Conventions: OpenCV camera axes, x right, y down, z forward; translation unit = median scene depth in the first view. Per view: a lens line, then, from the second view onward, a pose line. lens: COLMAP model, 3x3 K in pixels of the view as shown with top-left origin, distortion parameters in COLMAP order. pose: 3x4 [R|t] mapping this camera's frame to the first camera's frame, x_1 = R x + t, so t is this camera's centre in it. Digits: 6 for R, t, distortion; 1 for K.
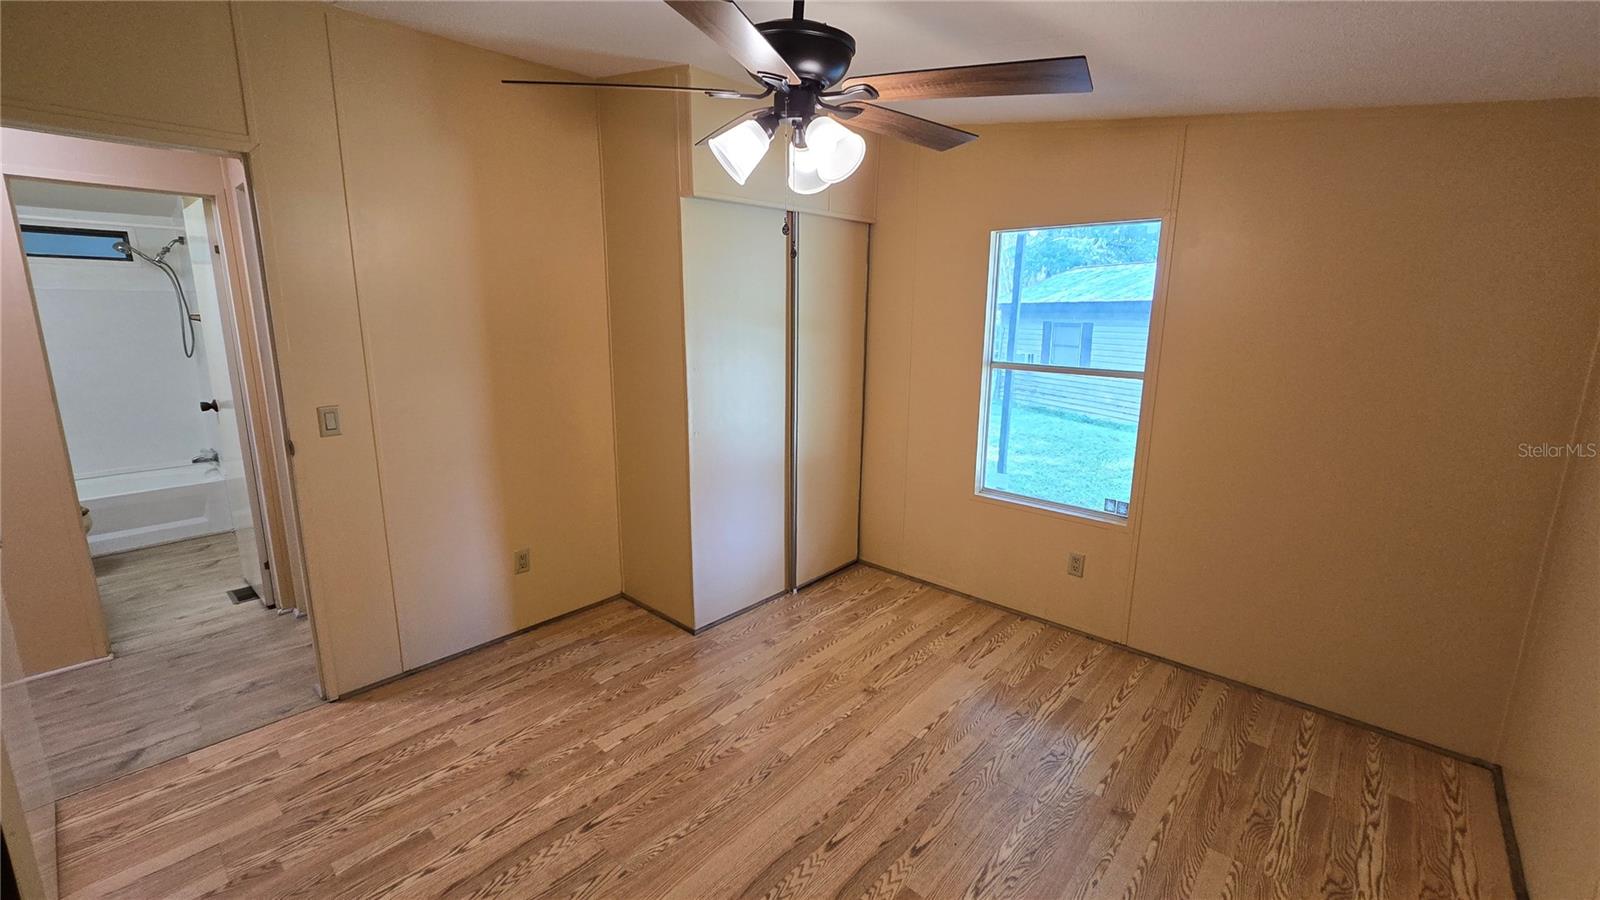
lens RADIAL K [[657.4, 0, 796.7], [0, 657.4, 438.9], [0, 0, 1]] dist [-0.003219, 0.000104]
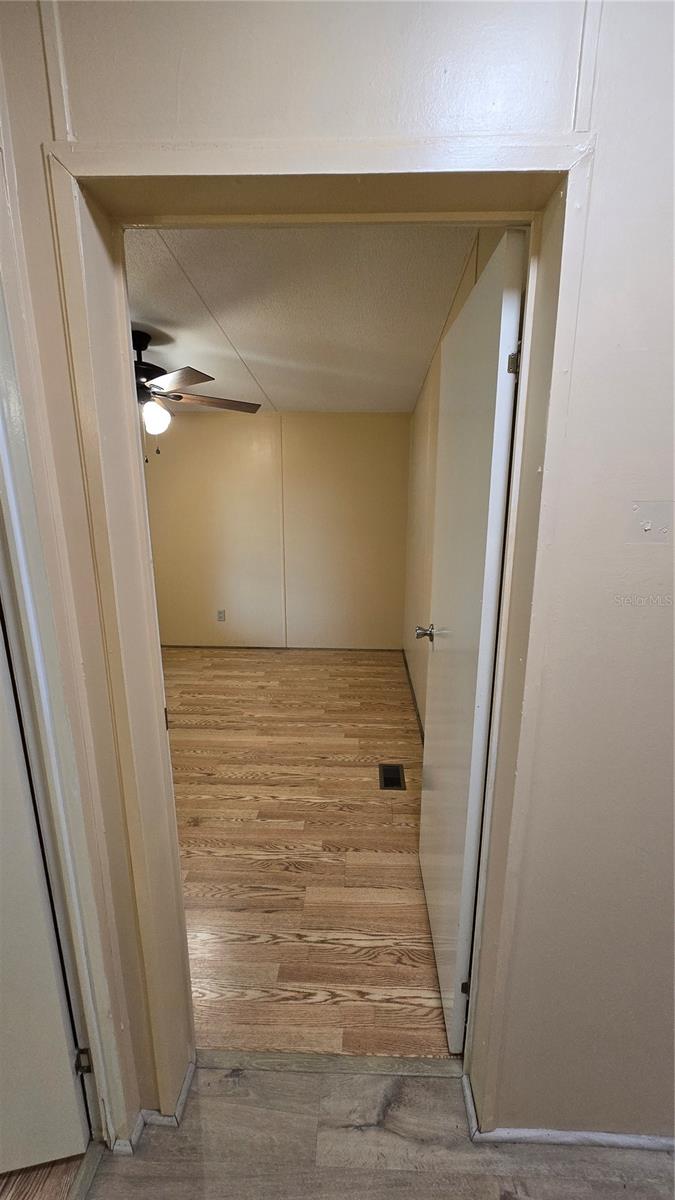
lens RADIAL K [[493.1, 0, 338.7], [0, 493.1, 600.0], [0, 0, 1]] dist [-0.003219, 0.000104]
pose [[-0.637120, -0.194974, 0.745697, -1.268589], [0.143225, 0.920678, 0.363096, -0.258481], [-0.757341, 0.338138, -0.558657, 1.148387]]
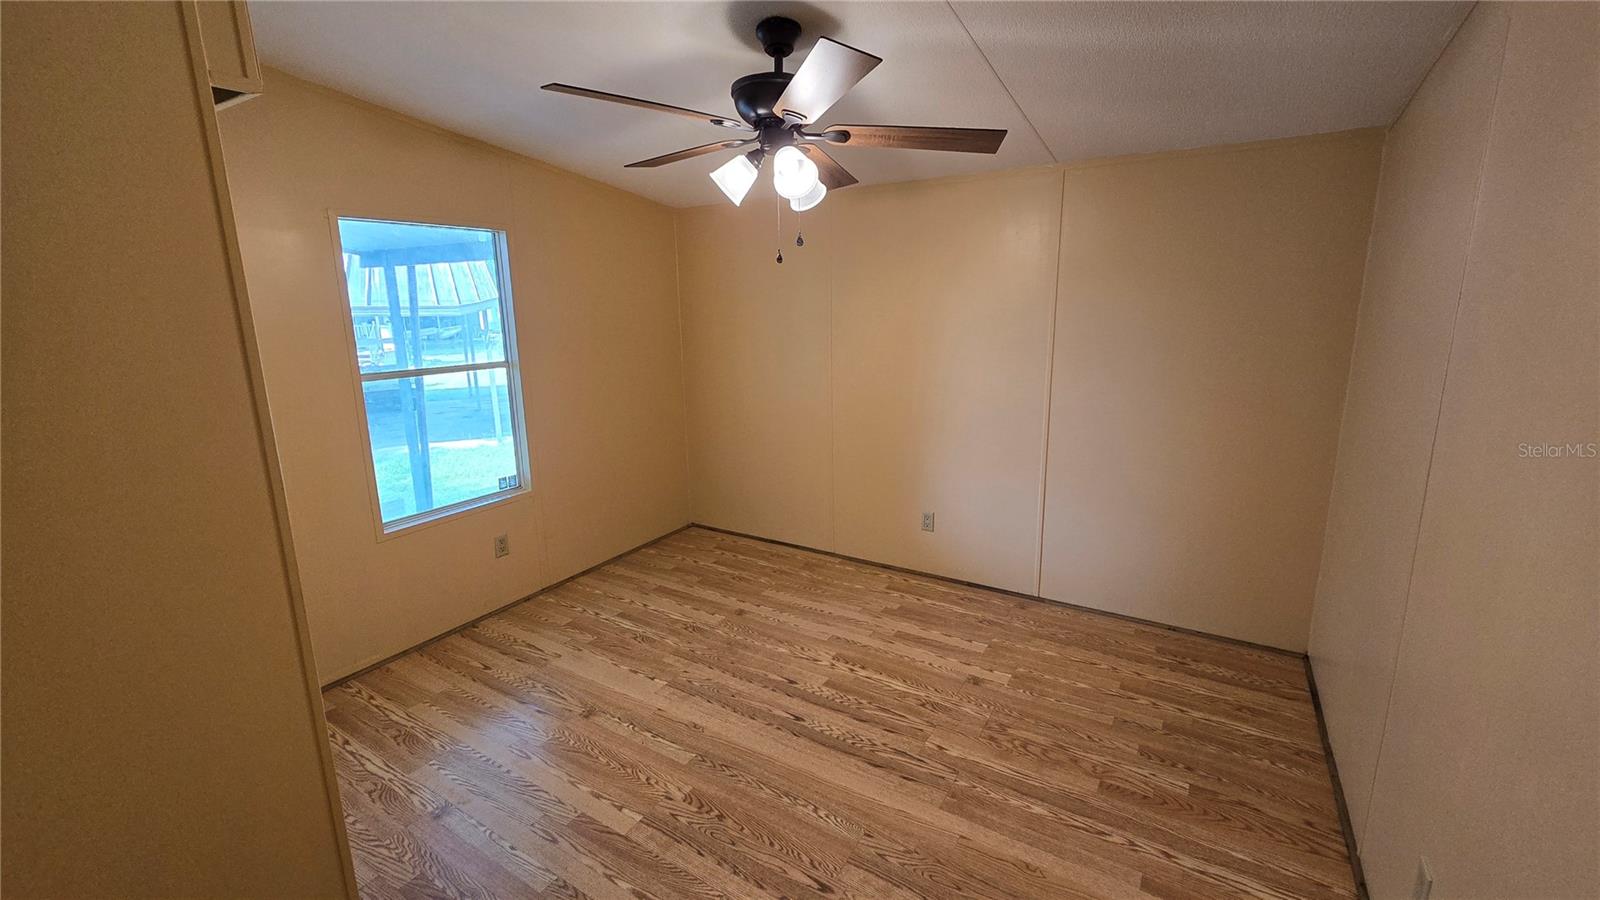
lens RADIAL K [[657.4, 0, 795.9], [0, 657.4, 438.4], [0, 0, 1]] dist [-0.003219, 0.000104]
pose [[-0.178533, -0.209941, 0.961276, -0.898353], [0.213094, 0.945535, 0.246080, -0.185760], [-0.960582, 0.248775, -0.124072, 0.860269]]
